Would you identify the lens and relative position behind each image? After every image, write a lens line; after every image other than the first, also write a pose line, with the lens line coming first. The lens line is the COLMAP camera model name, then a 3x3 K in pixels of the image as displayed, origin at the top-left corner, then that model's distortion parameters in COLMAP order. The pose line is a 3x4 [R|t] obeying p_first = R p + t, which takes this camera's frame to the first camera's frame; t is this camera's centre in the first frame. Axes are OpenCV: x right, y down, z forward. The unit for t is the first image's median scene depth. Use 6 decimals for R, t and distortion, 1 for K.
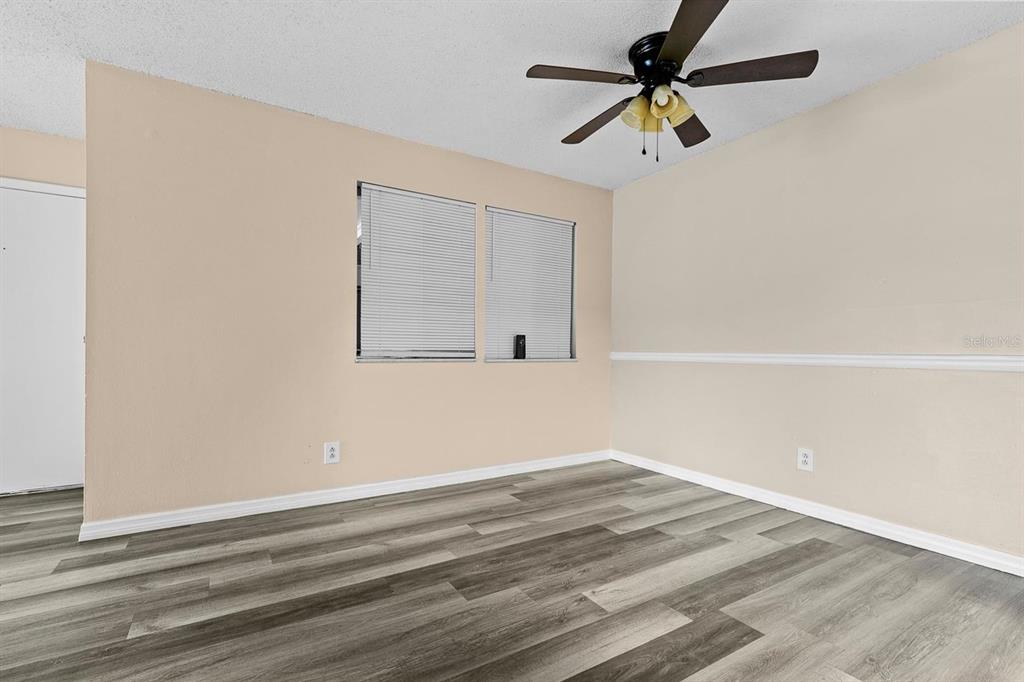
lens RADIAL K [[467.4, 0, 505.7], [0, 467.4, 344.2], [0, 0, 1]] dist [0.003565, -0.001536]
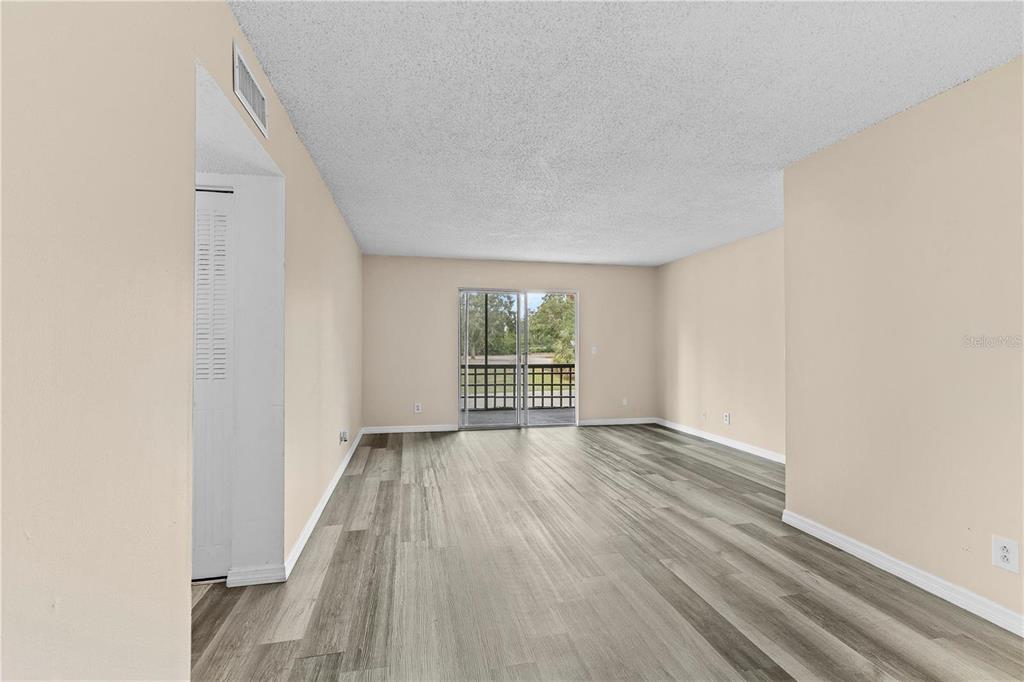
lens RADIAL K [[467.4, 0, 510.6], [0, 467.4, 338.7], [0, 0, 1]] dist [0.003565, -0.001536]
pose [[-0.316517, -0.012360, -0.948506, 0.643995], [0.006131, 0.999868, -0.015075, -0.092246], [0.948567, -0.010586, -0.316400, 0.702164]]
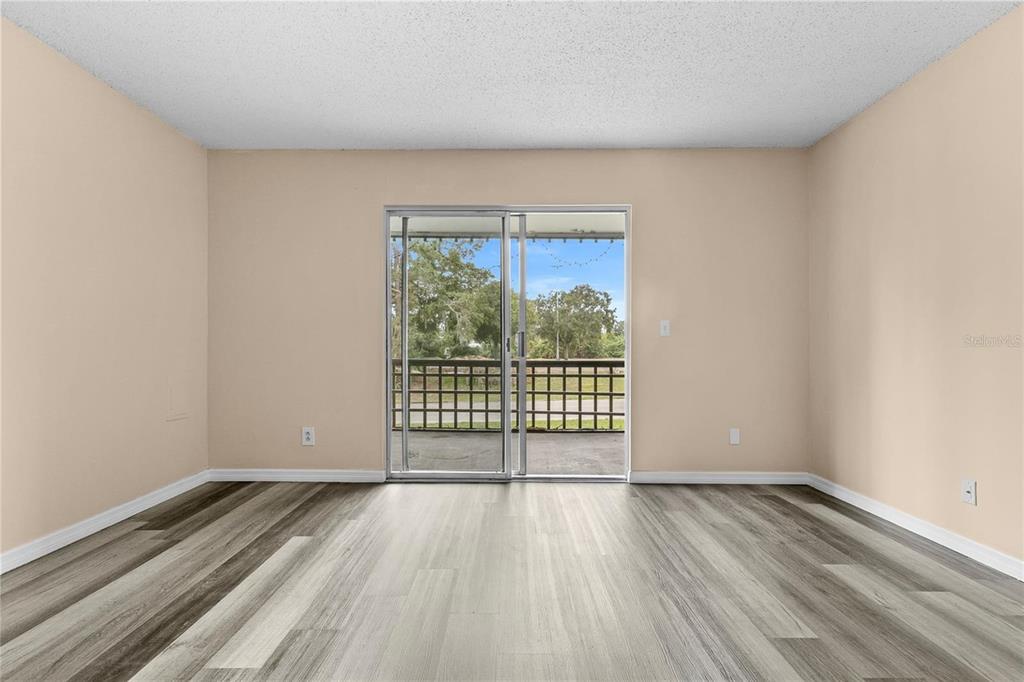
lens RADIAL K [[467.4, 0, 505.3], [0, 467.4, 347.6], [0, 0, 1]] dist [0.003565, -0.001536]
pose [[-0.526927, -0.001263, -0.849910, -0.870292], [0.006818, 0.999960, -0.005713, 0.005879], [0.849883, -0.008805, -0.526897, 0.602491]]
